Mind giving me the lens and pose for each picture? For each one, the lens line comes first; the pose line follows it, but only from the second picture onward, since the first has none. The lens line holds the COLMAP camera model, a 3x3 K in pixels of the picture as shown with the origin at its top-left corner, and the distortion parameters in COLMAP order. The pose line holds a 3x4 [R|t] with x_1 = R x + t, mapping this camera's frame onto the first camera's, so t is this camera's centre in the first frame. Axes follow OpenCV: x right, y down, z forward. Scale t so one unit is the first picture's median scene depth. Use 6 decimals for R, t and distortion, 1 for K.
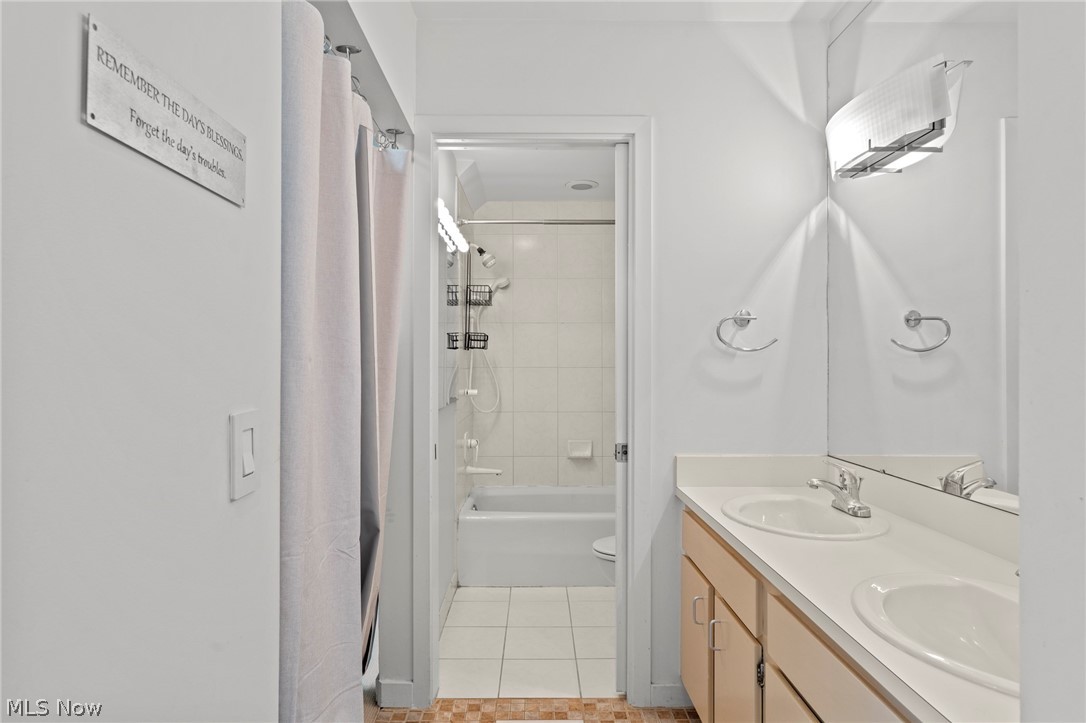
lens RADIAL K [[622.8, 0, 542.3], [0, 622.8, 362.1], [0, 0, 1]] dist [0.001172, 0.000231]
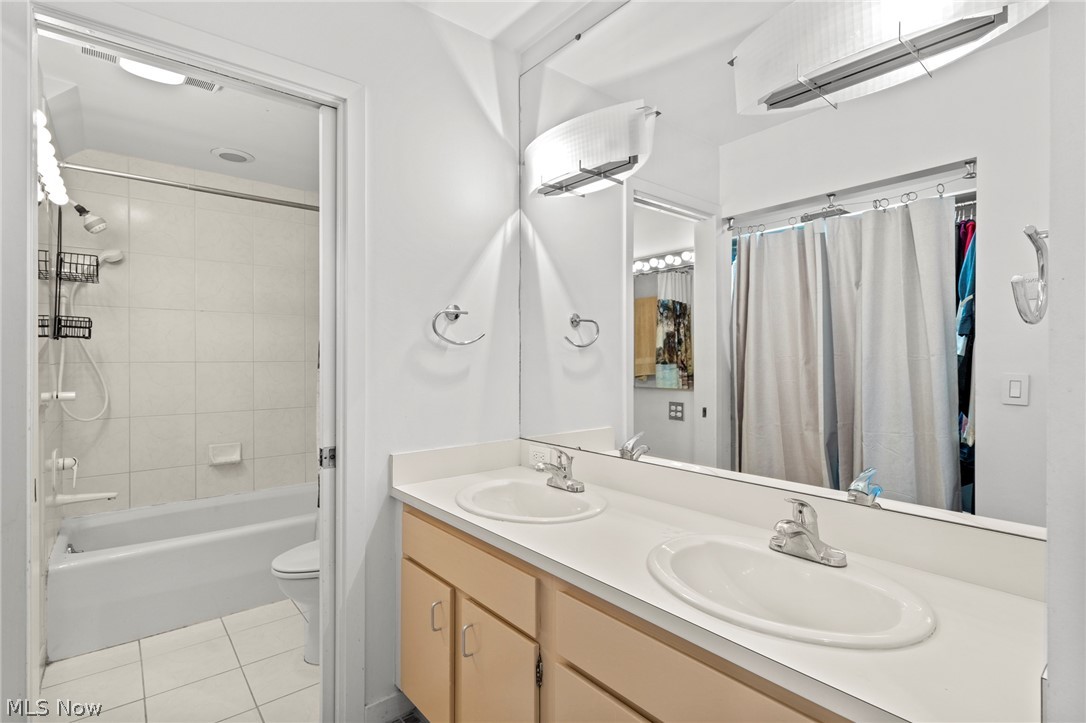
lens RADIAL K [[522.9, 0, 544.0], [0, 522.9, 358.7], [0, 0, 1]] dist [0.001257, 0.000342]
pose [[0.774729, -0.001040, 0.632293, -0.106543], [-0.000433, 0.999998, 0.002175, 0.003917], [-0.632293, -0.001959, 0.774727, 0.237612]]
